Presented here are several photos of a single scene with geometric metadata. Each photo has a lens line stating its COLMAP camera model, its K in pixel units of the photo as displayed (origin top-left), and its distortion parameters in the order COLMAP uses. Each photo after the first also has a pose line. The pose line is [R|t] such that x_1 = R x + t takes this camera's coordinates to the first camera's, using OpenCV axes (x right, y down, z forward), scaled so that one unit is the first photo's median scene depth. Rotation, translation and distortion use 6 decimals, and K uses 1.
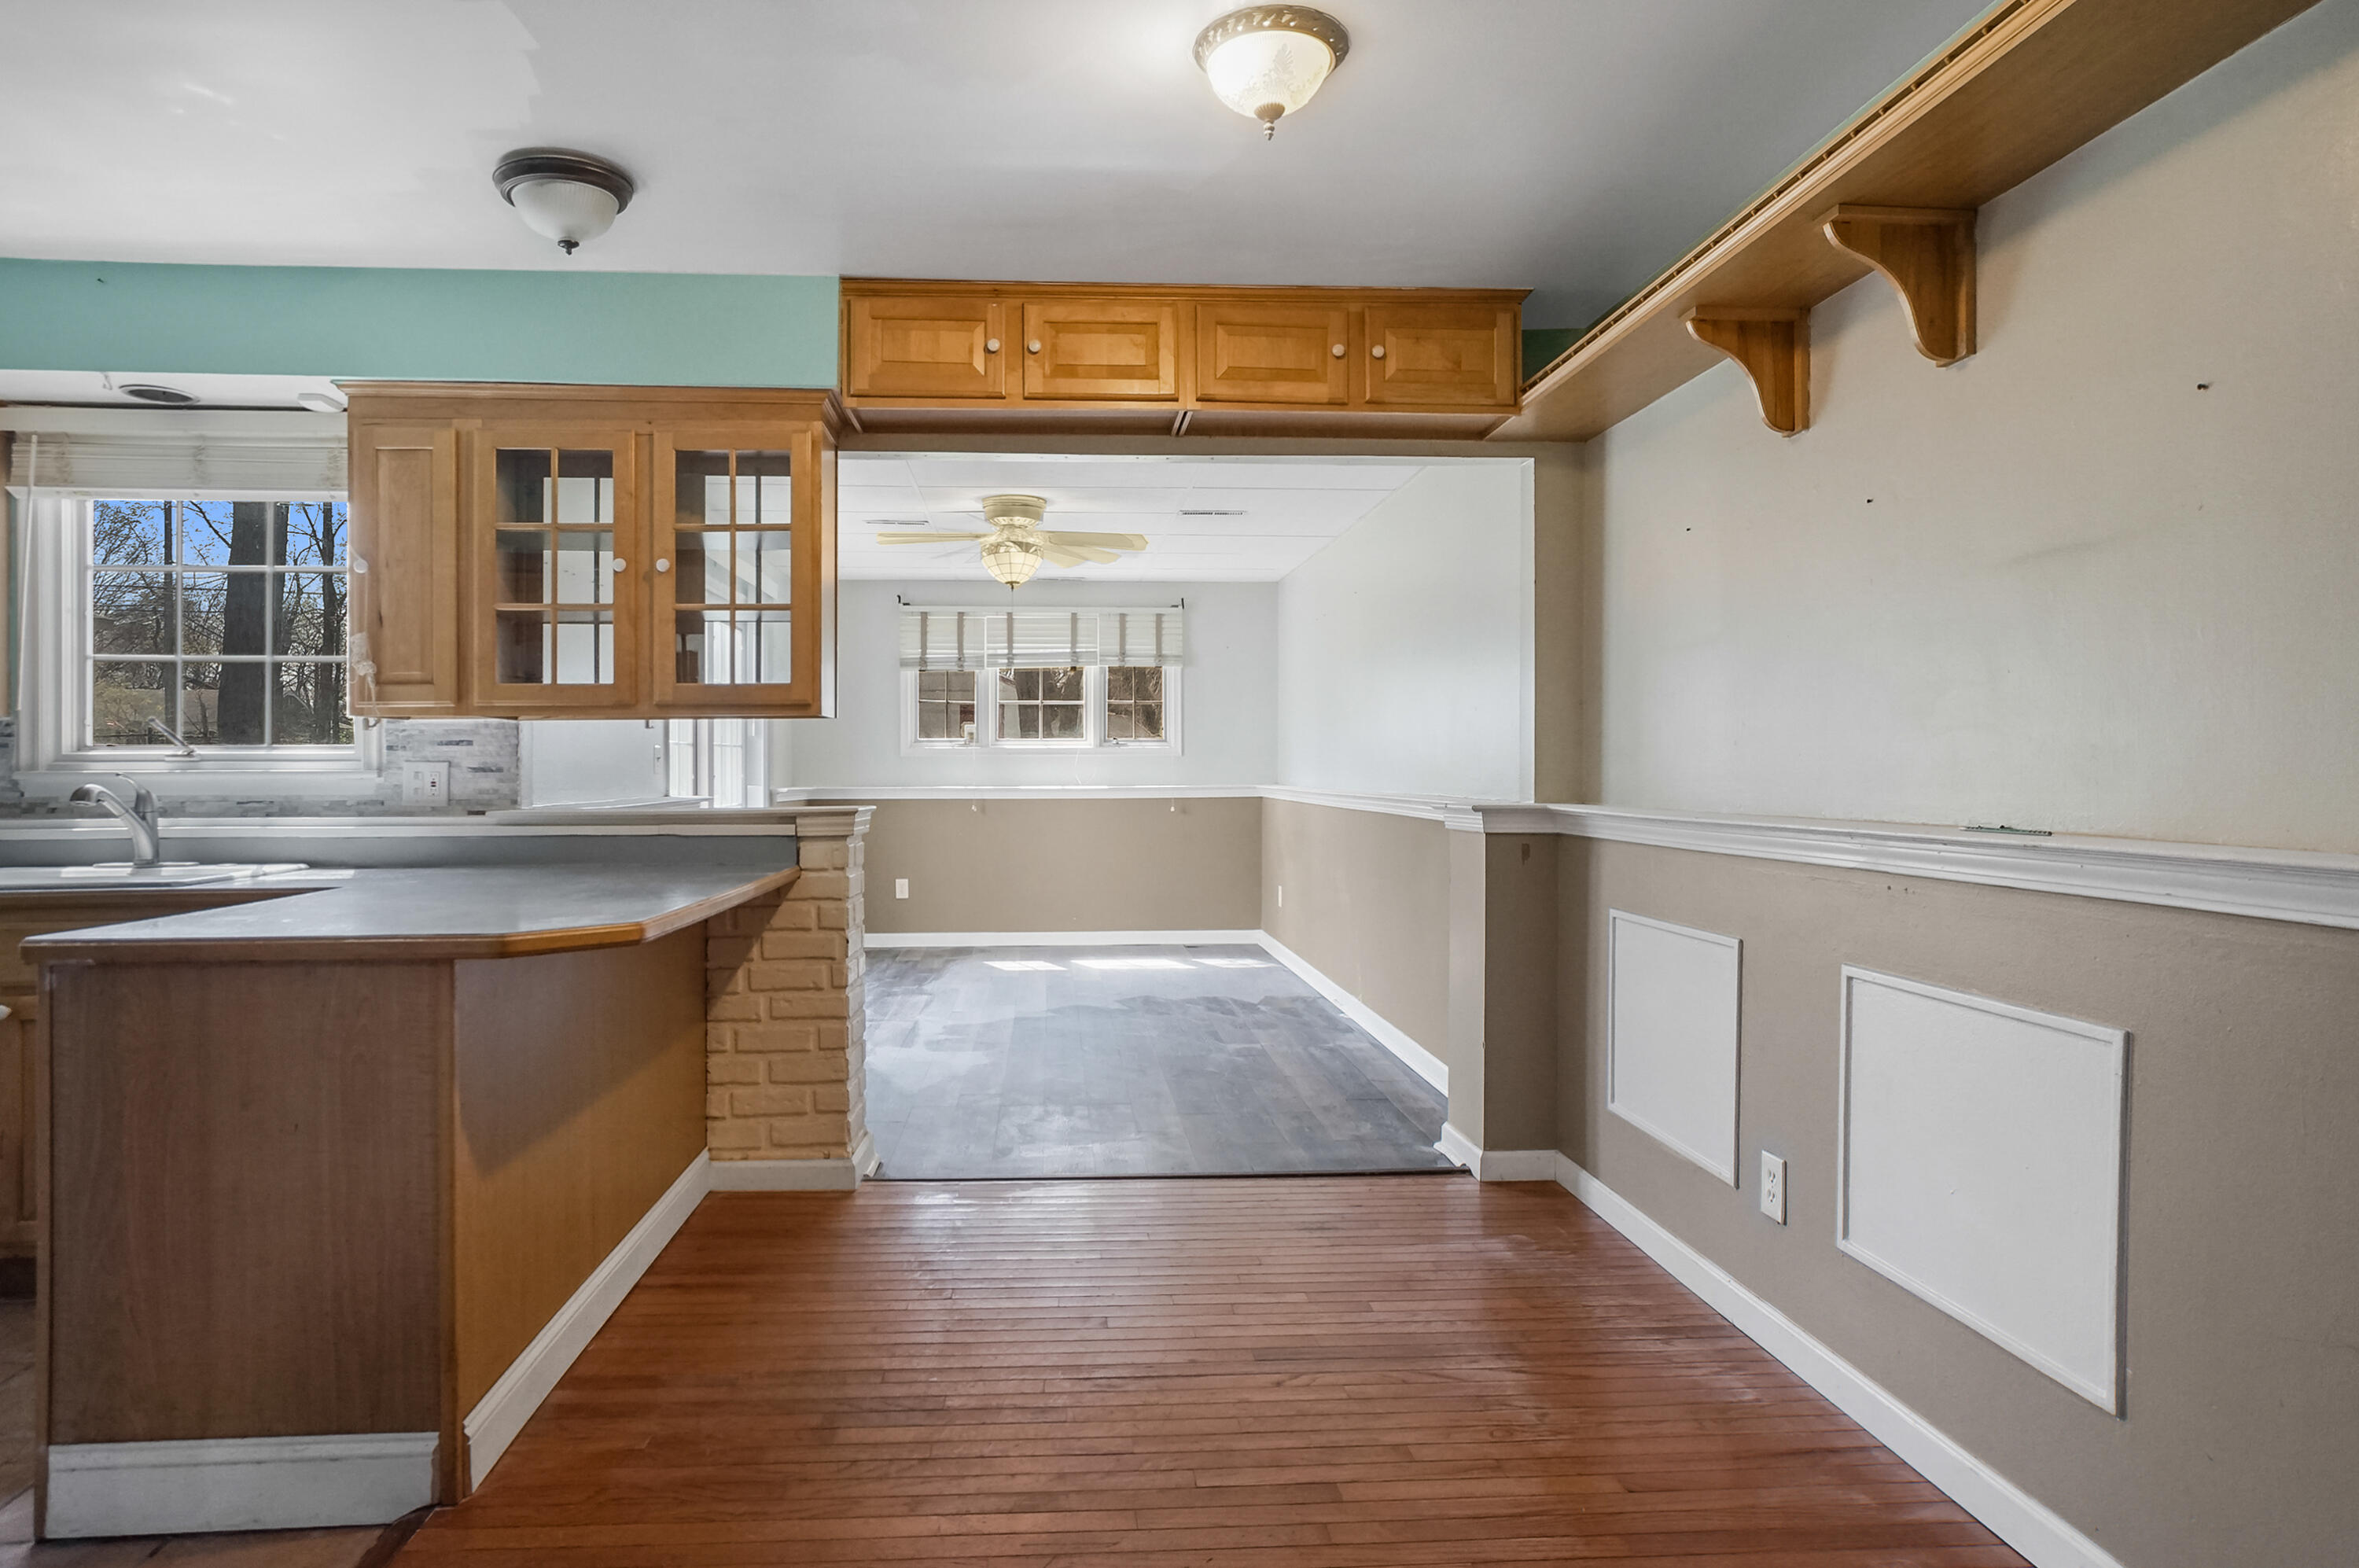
lens RADIAL K [[1376.0, 0, 1173.6], [0, 1376.0, 782.1], [0, 0, 1]] dist [-0.021554, 0.002491]
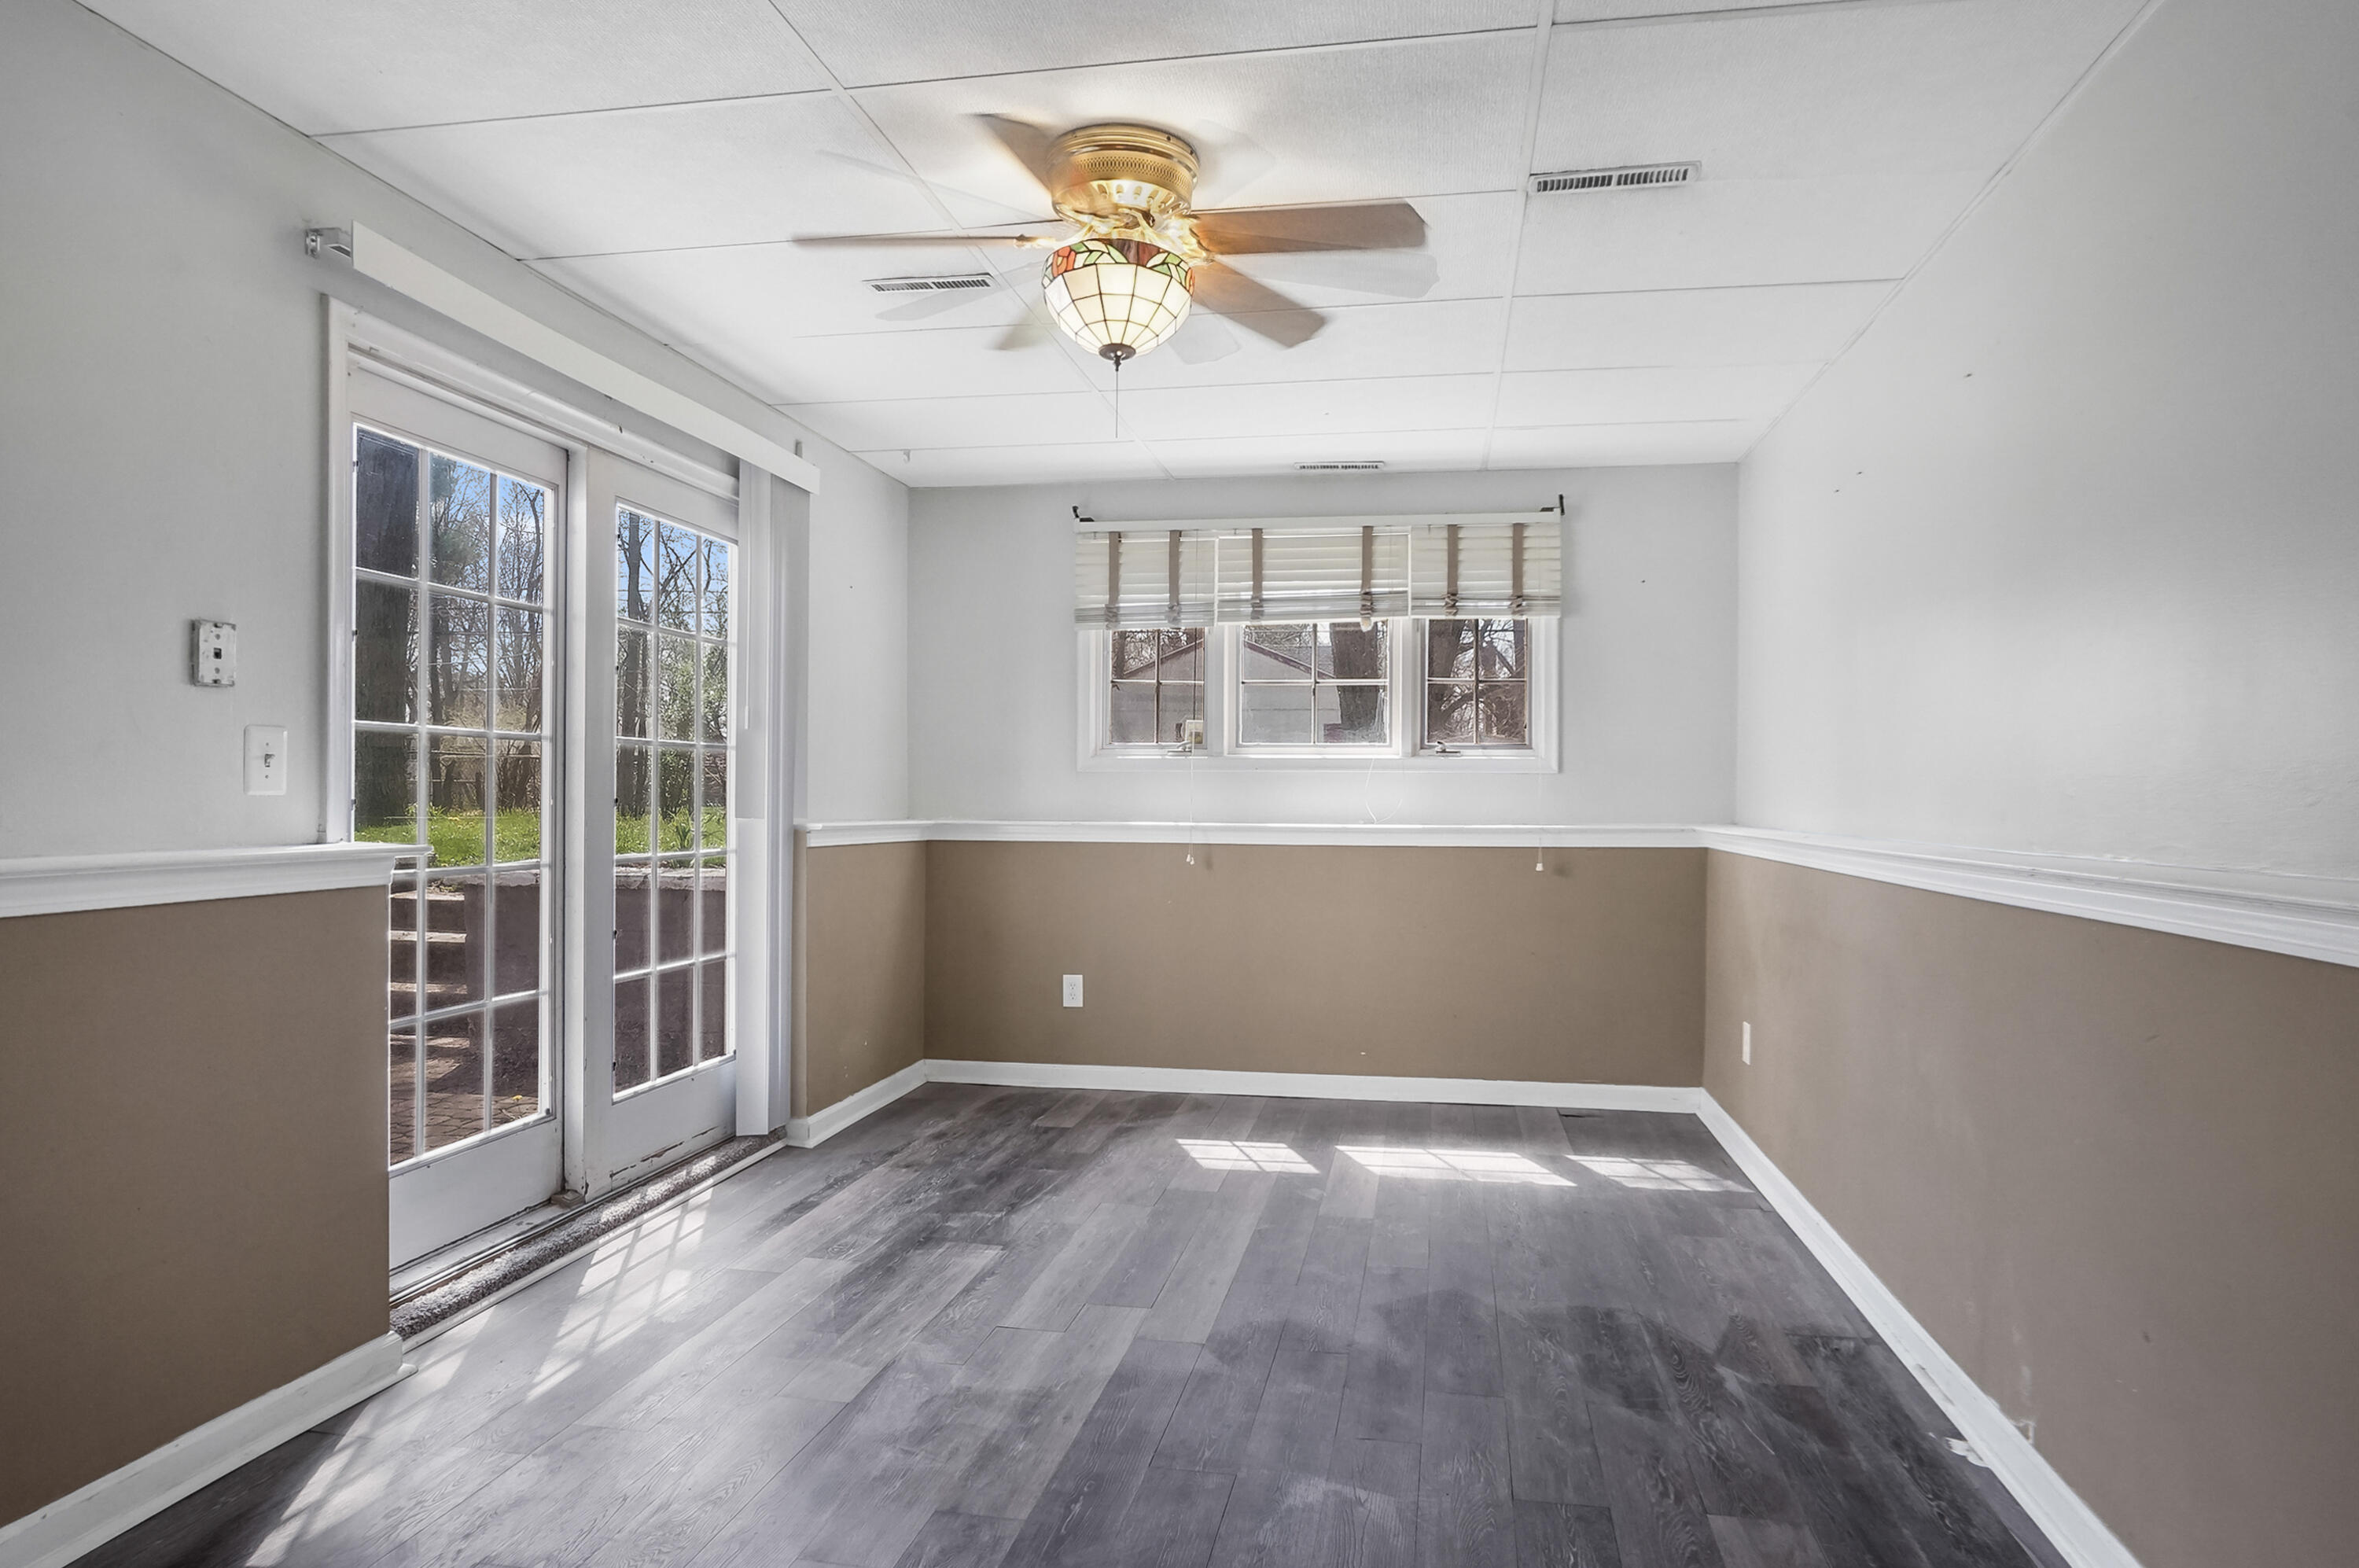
lens RADIAL K [[1376.0, 0, 1176.8], [0, 1376.0, 799.0], [0, 0, 1]] dist [-0.021554, 0.002491]
pose [[0.959489, 0.009795, -0.281577, 0.015365], [-0.012482, 0.999892, -0.007749, -0.002166], [0.281470, 0.010949, 0.959507, 0.426373]]
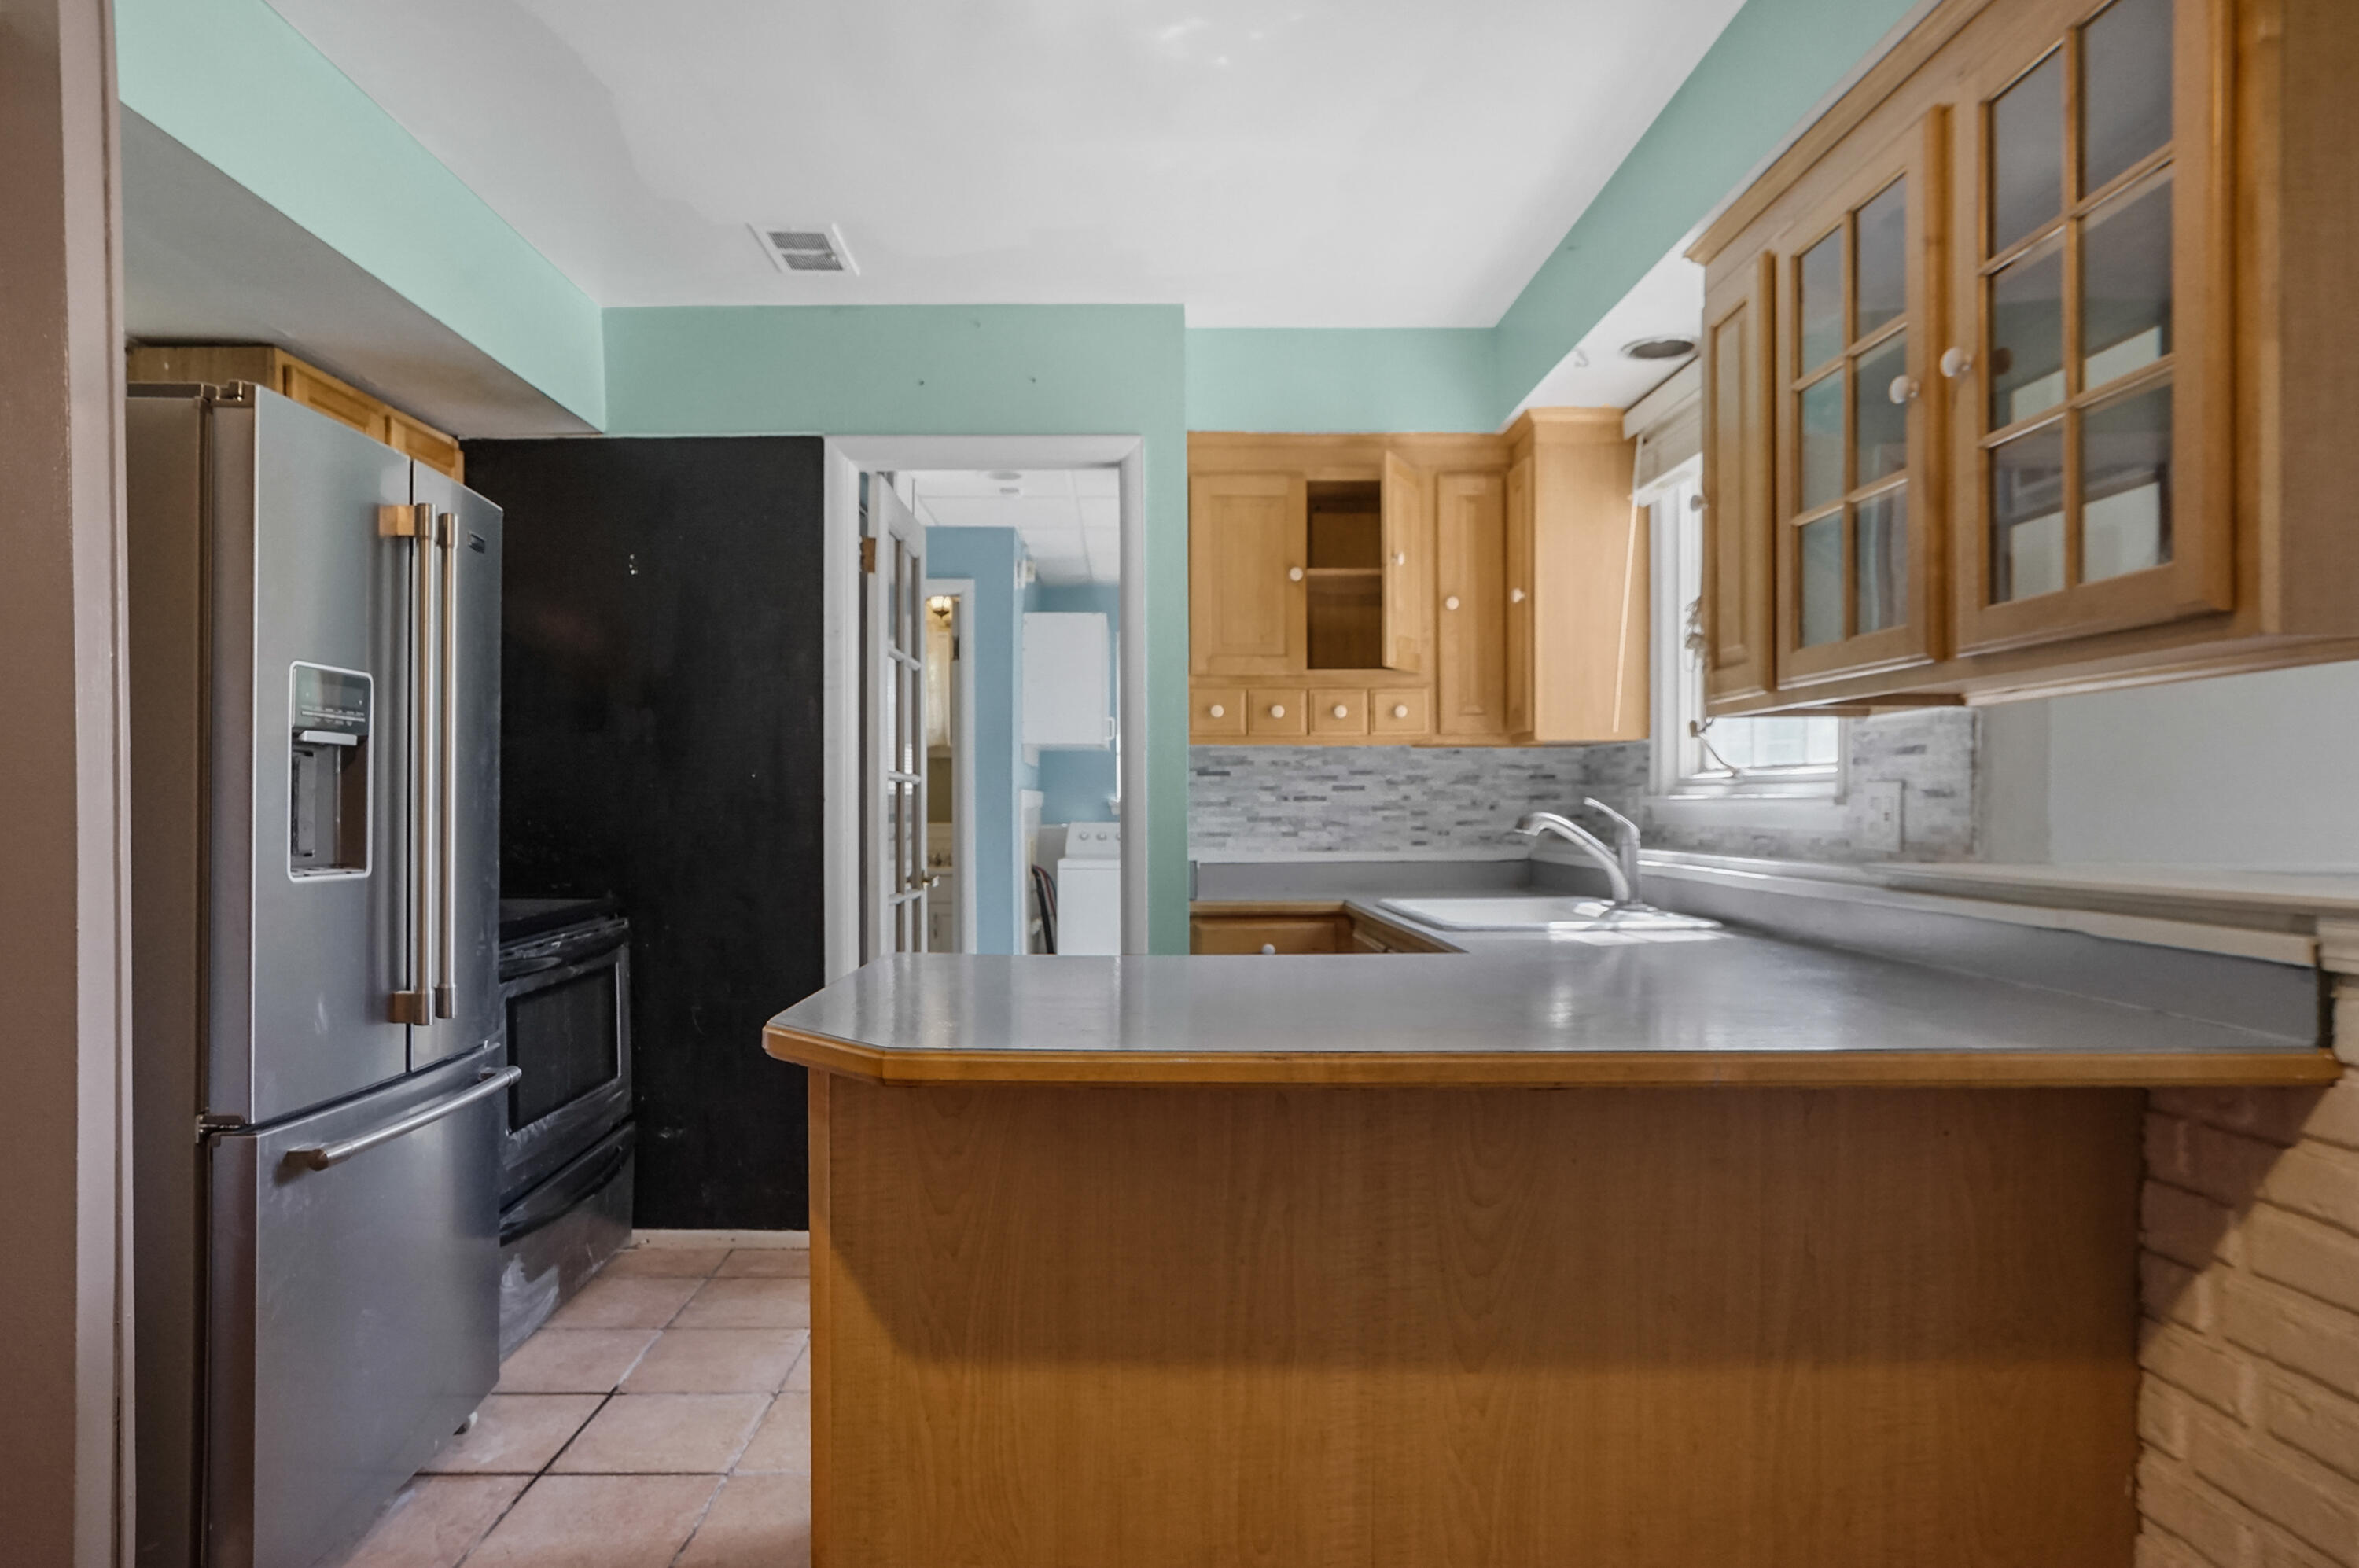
lens RADIAL K [[1376.0, 0, 1177.2], [0, 1376.0, 789.8], [0, 0, 1]] dist [-0.021554, 0.002491]
pose [[-0.084385, -0.007377, -0.996406, 0.115351], [-0.004266, 0.999966, -0.007042, -0.004934], [0.996424, 0.003656, -0.084414, 0.723437]]
